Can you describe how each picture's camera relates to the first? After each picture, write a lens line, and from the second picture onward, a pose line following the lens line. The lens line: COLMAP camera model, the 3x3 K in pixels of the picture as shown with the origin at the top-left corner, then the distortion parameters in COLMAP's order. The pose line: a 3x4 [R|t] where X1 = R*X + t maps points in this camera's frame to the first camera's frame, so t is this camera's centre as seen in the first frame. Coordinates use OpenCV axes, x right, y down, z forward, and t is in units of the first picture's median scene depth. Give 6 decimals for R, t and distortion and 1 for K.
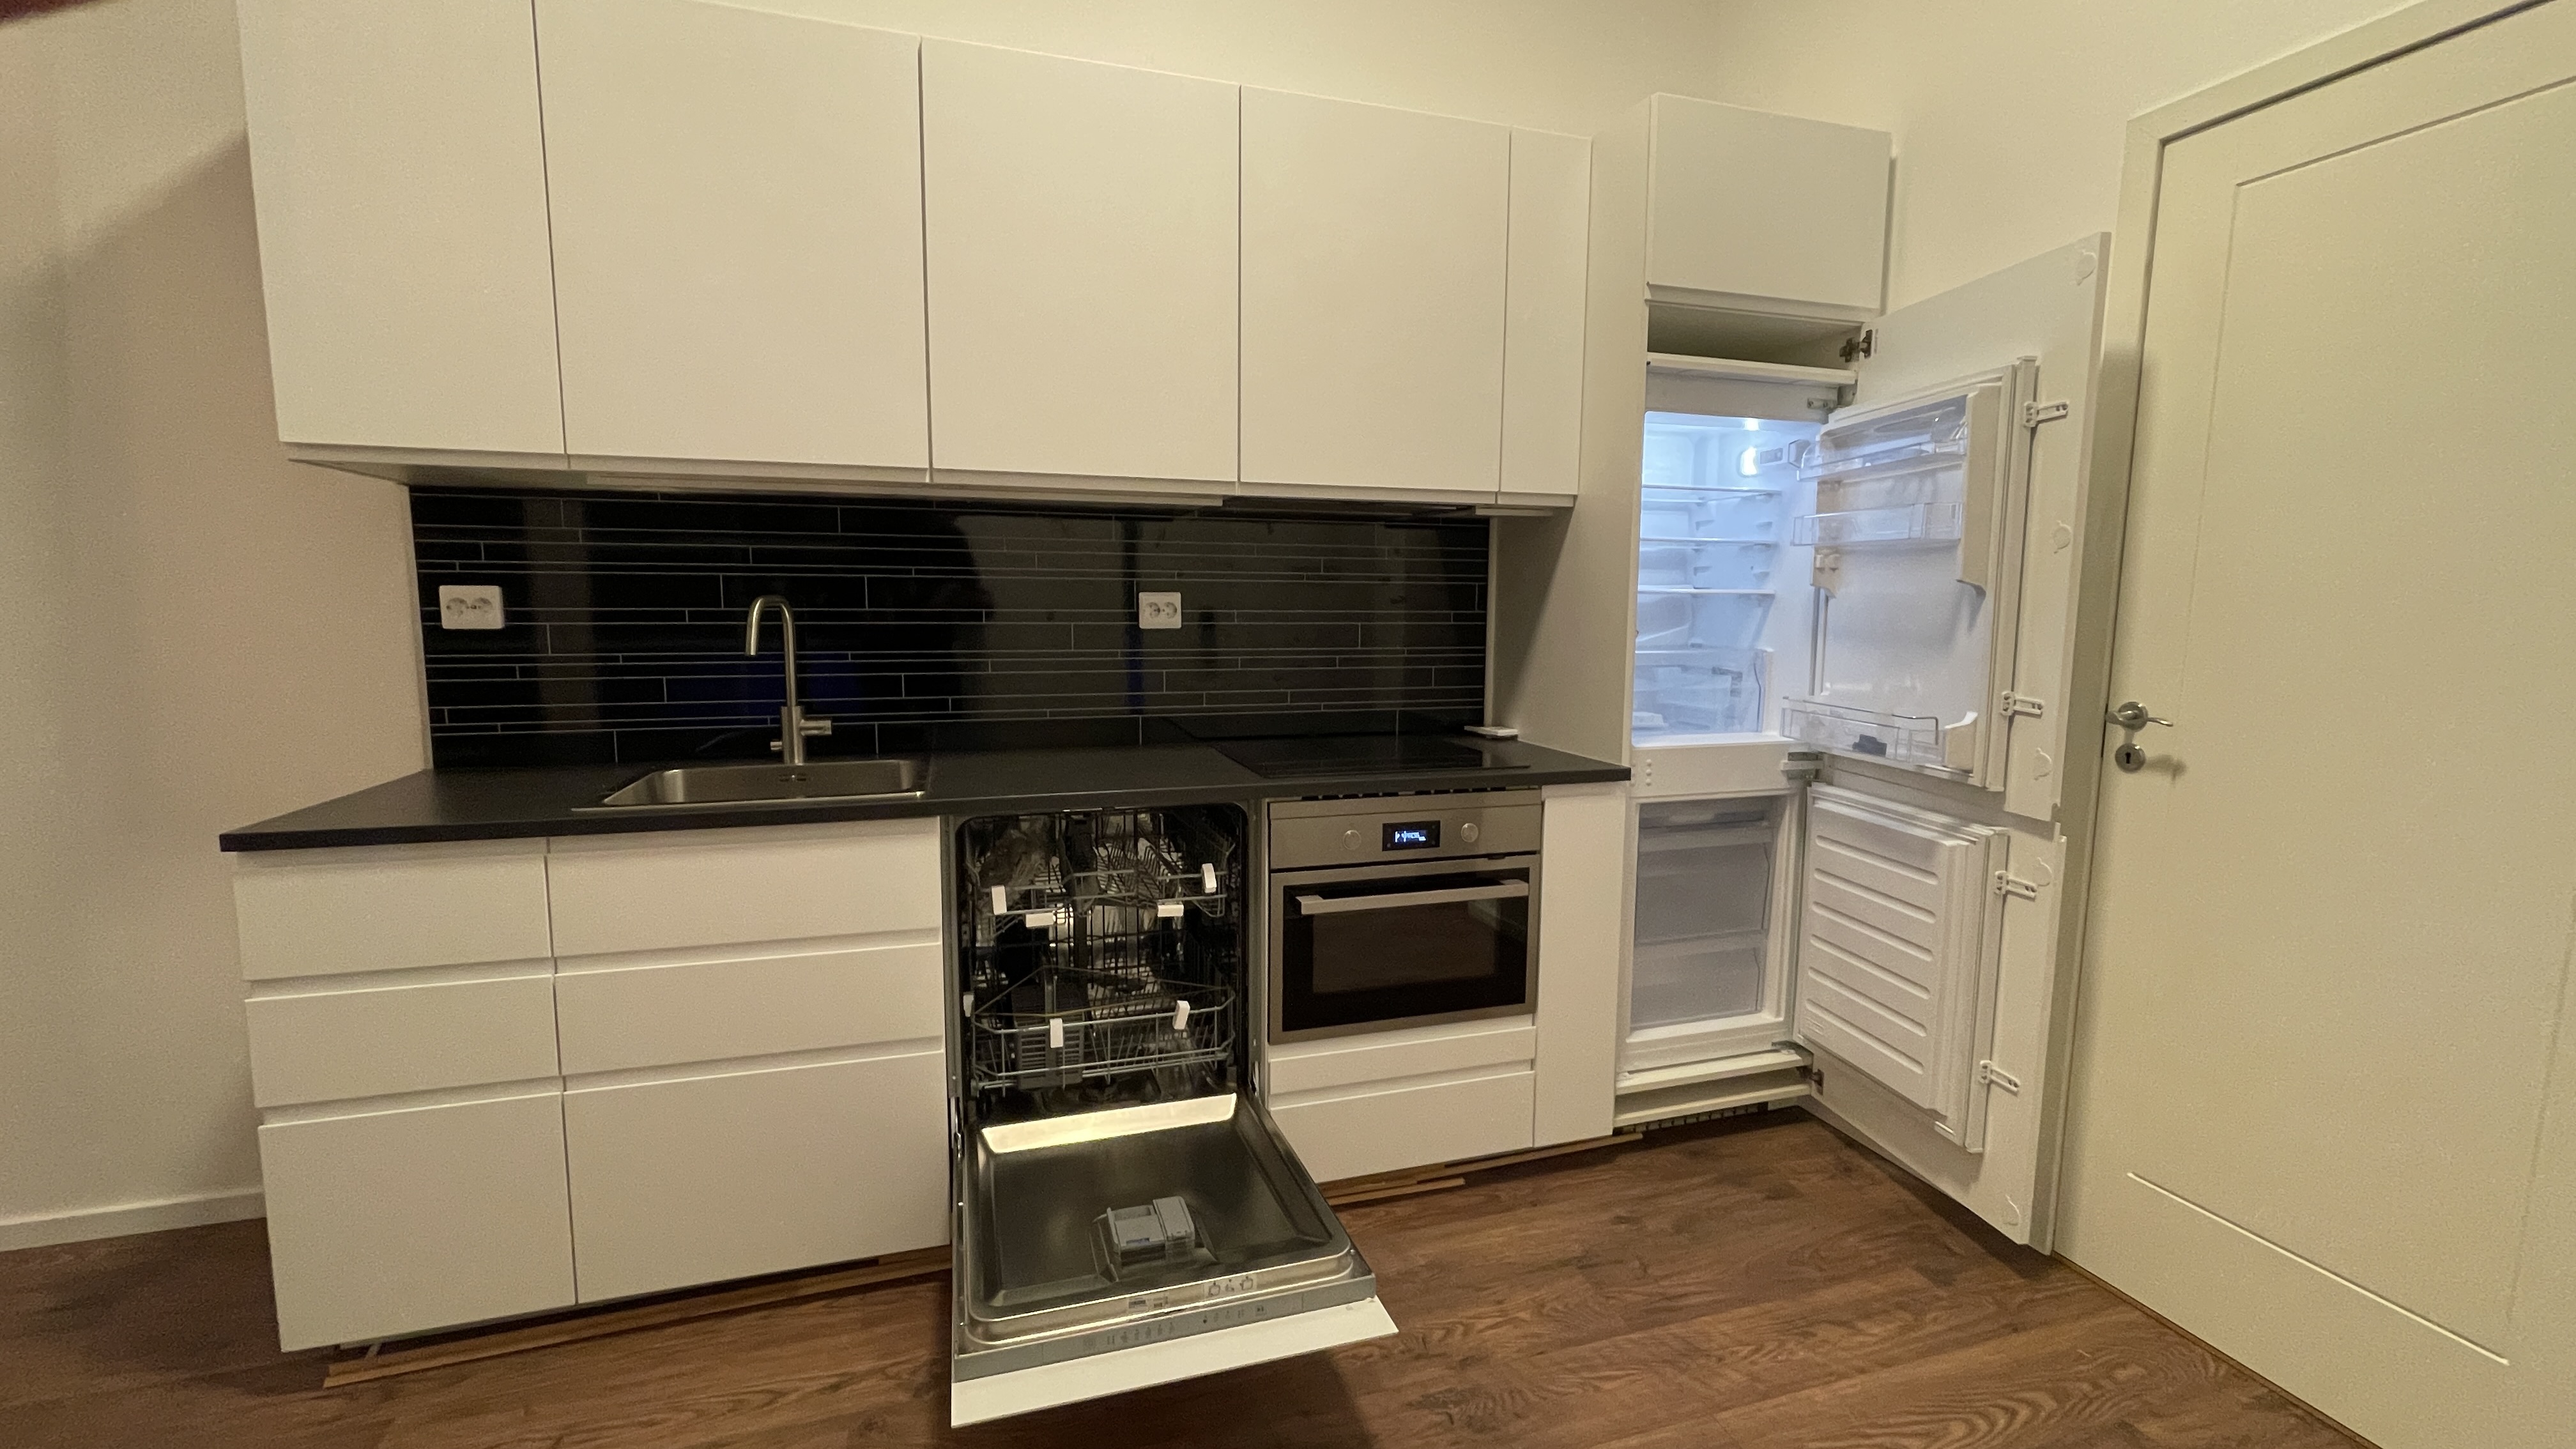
lens RADIAL K [[1120.6, 0, 1360.9], [0, 1120.6, 626.7], [0, 0, 1]] dist [0.081752, -0.000052]
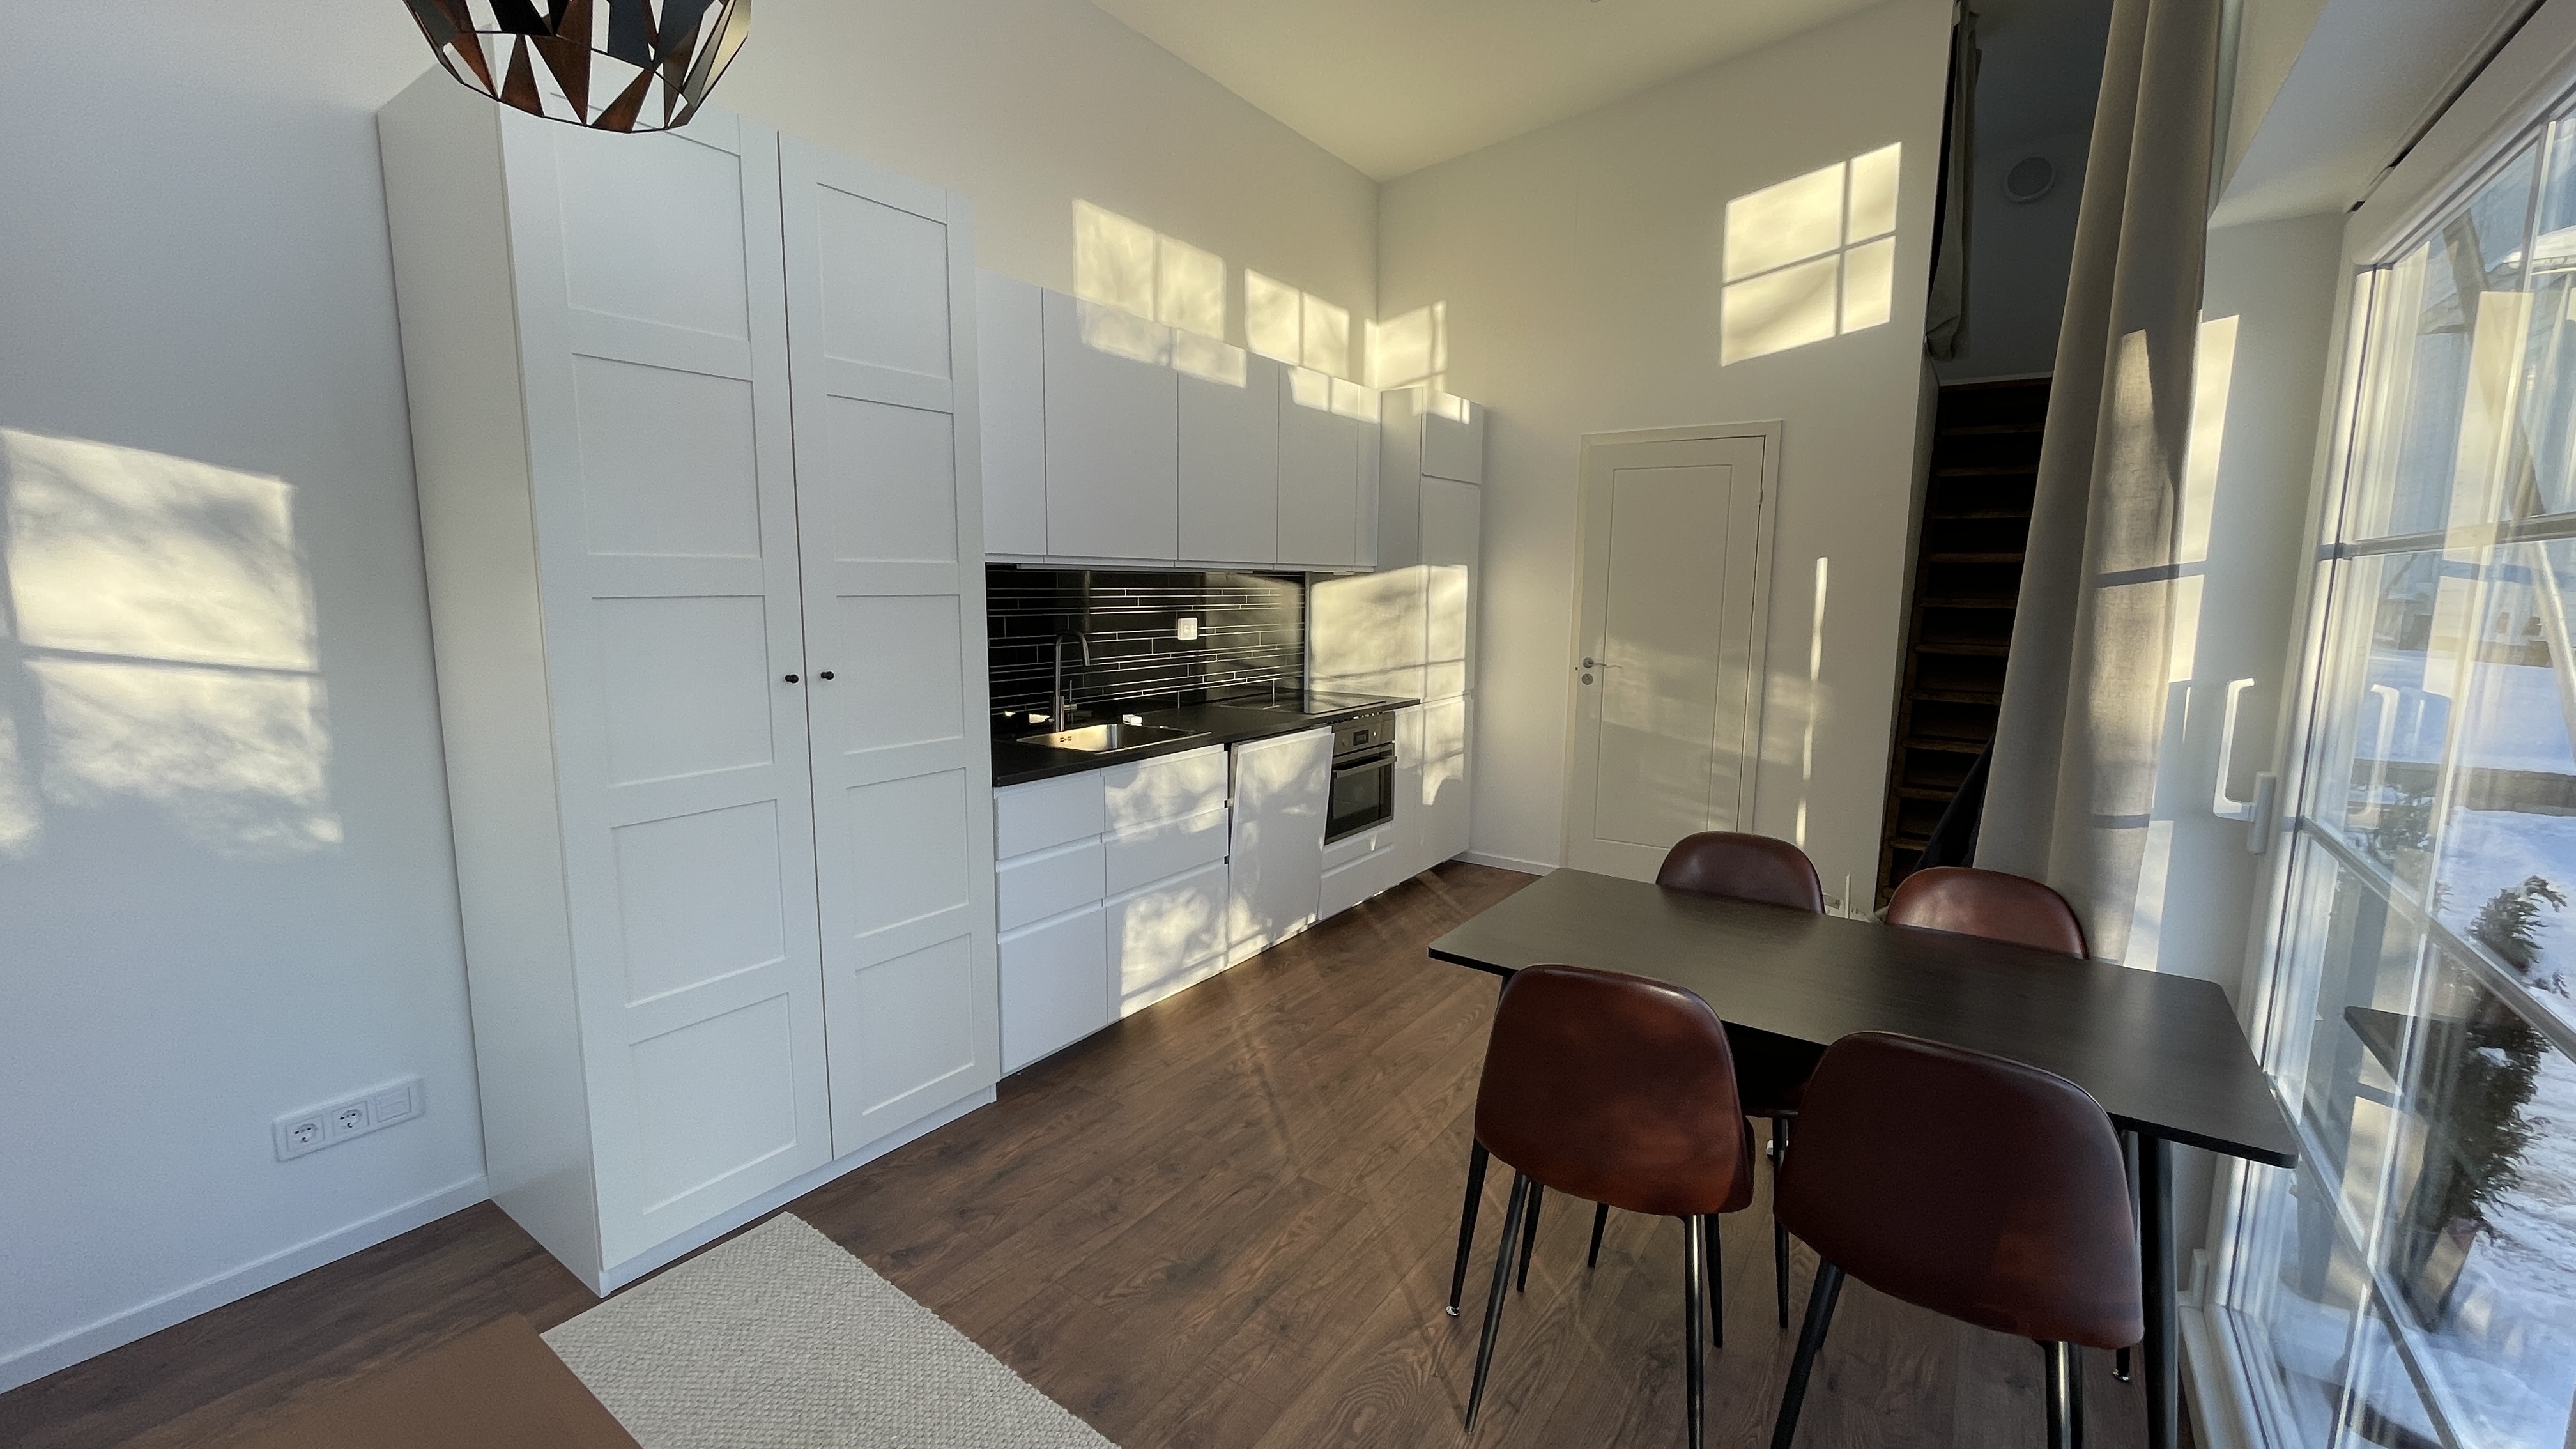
lens RADIAL K [[1049.6, 0, 1285.4], [0, 1049.6, 716.5], [0, 0, 1]] dist [-0.001353, -0.000192]
pose [[0.811873, -0.102397, 0.574784, -0.826249], [0.083441, 0.994744, 0.059353, 0.029272], [-0.577841, -0.000227, 0.816150, -0.301569]]
